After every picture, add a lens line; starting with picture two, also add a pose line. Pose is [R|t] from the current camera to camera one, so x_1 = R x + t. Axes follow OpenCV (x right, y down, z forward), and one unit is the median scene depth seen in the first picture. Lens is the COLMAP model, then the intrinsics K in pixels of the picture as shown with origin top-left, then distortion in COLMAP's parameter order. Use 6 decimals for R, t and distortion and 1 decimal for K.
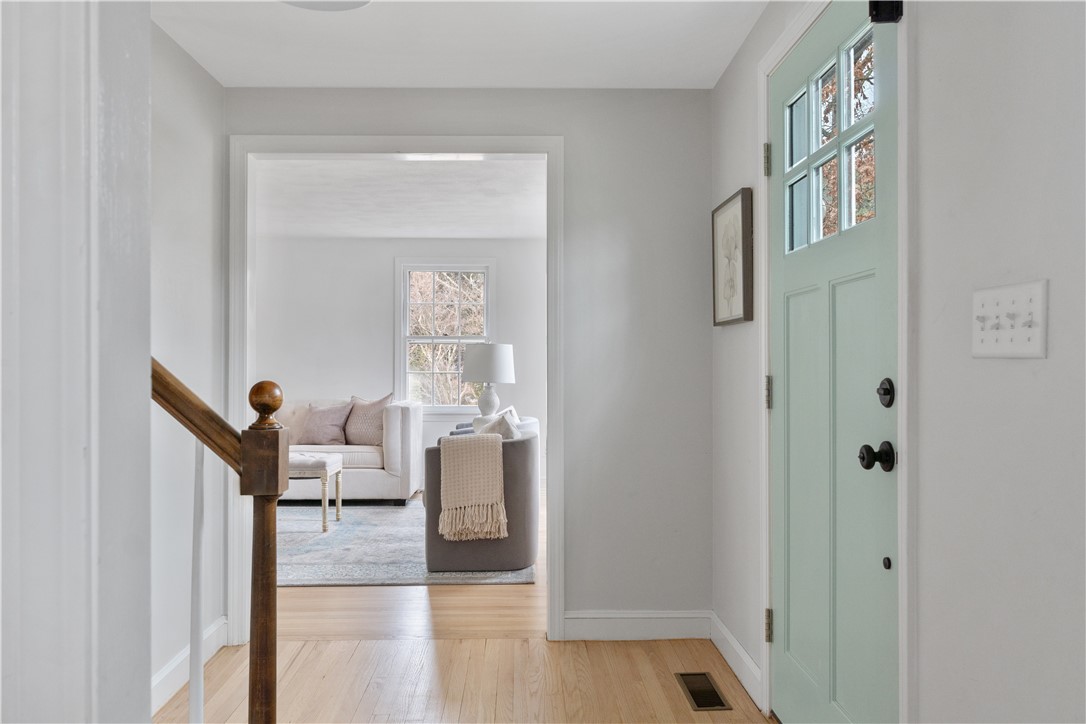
lens RADIAL K [[842.6, 0, 543.0], [0, 842.6, 362.0], [0, 0, 1]] dist [-0.000595, -0.000257]
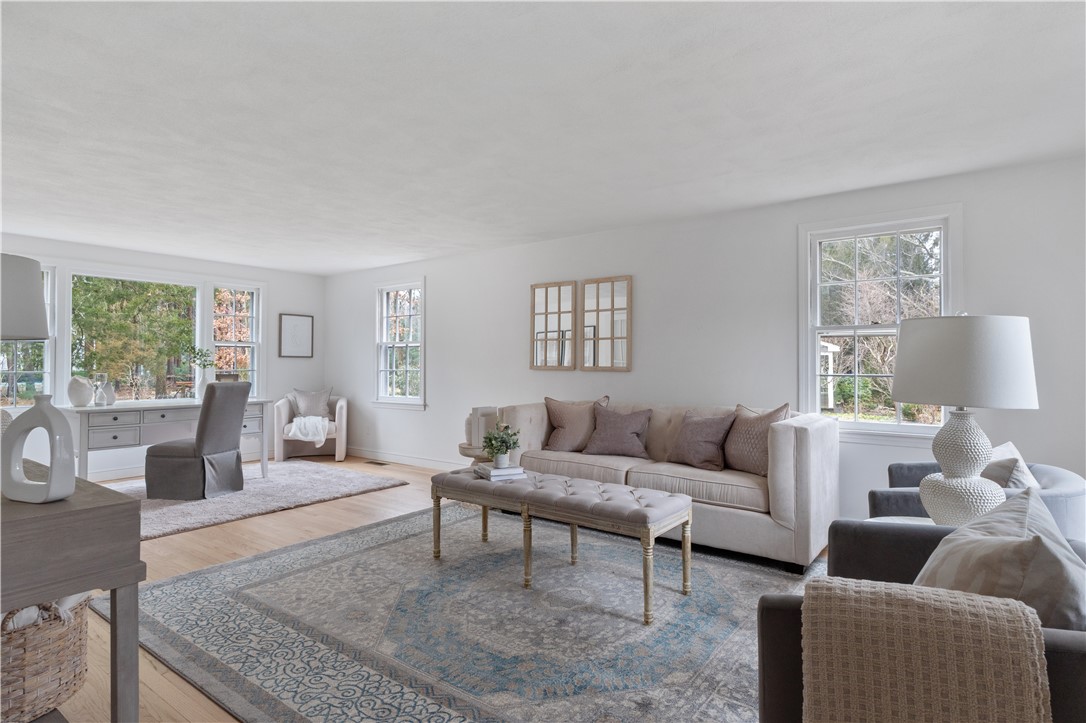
lens RADIAL K [[571.5, 0, 545.3], [0, 571.5, 356.0], [0, 0, 1]] dist [0.004362, 0.001533]
pose [[0.786045, -0.009724, -0.618093, -0.040865], [0.002506, 0.999918, -0.012545, 0.001576], [0.618164, 0.008312, 0.786005, 0.514467]]
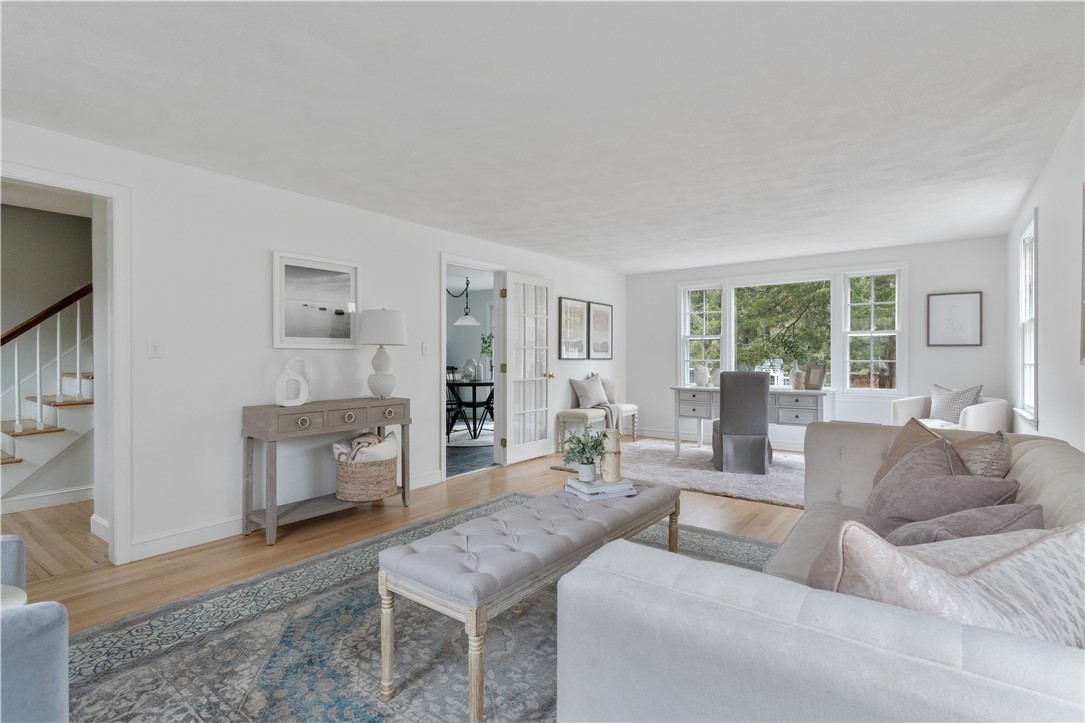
lens RADIAL K [[524.0, 0, 543.7], [0, 524.0, 358.7], [0, 0, 1]] dist [0.002004, 0.000175]
pose [[-0.622865, 0.005730, -0.782309, -0.065272], [0.004352, 0.999983, 0.003860, 0.002843], [0.782317, -0.001000, -0.622879, 1.068839]]
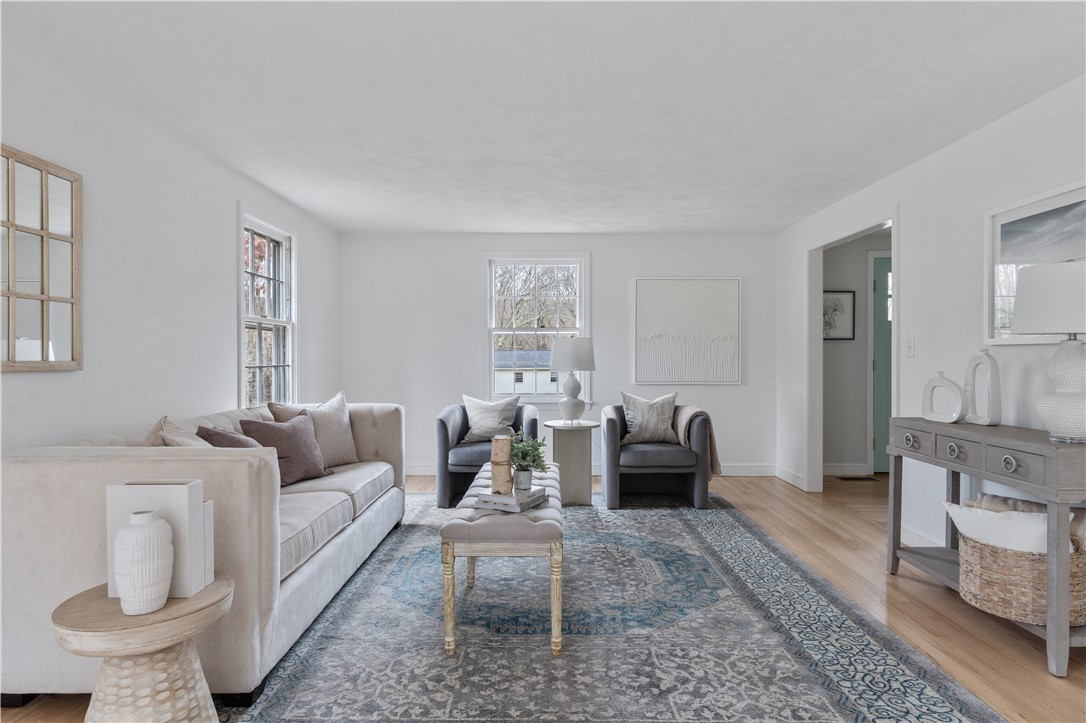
lens RADIAL K [[609.6, 0, 543.0], [0, 609.6, 361.5], [0, 0, 1]] dist [0.001106, -0.000543]
pose [[0.027044, -0.011550, 0.999568, -0.761229], [-0.003142, 0.999927, 0.011639, 0.001148], [-0.999629, -0.003456, 0.027006, 0.843345]]
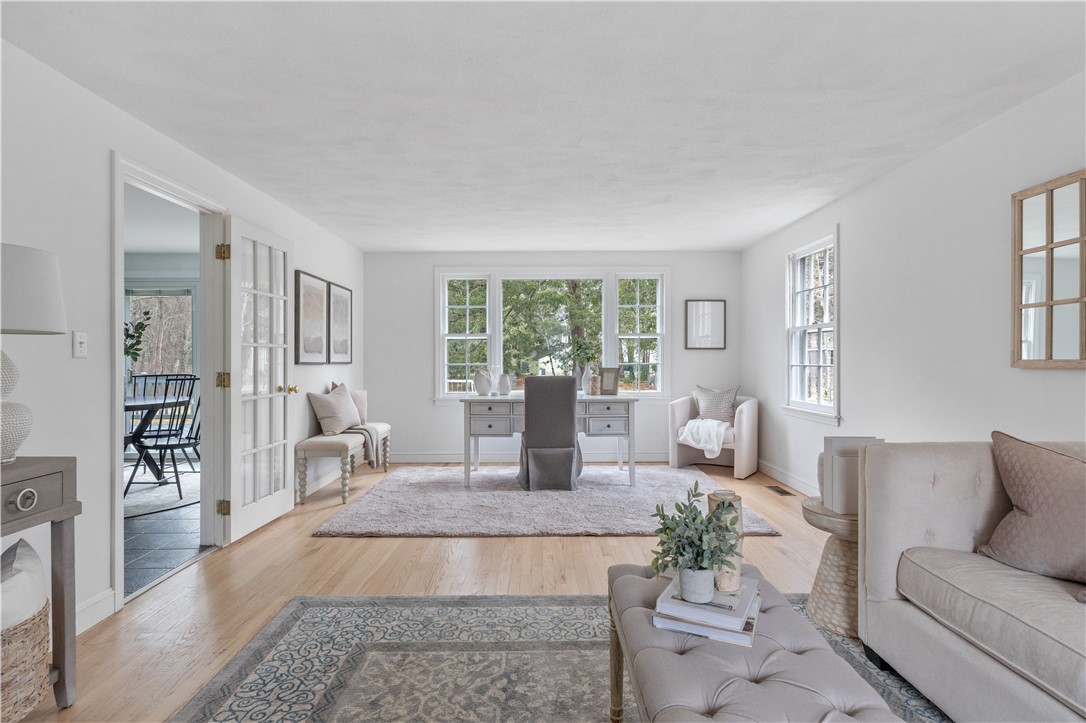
lens RADIAL K [[551.1, 0, 543.0], [0, 551.1, 359.7], [0, 0, 1]] dist [-0.002356, 0.000163]
pose [[-0.018988, 0.003203, -0.999815, -0.167829], [0.005925, 0.999978, 0.003091, 0.002239], [0.999802, -0.005865, -0.019006, 0.816634]]
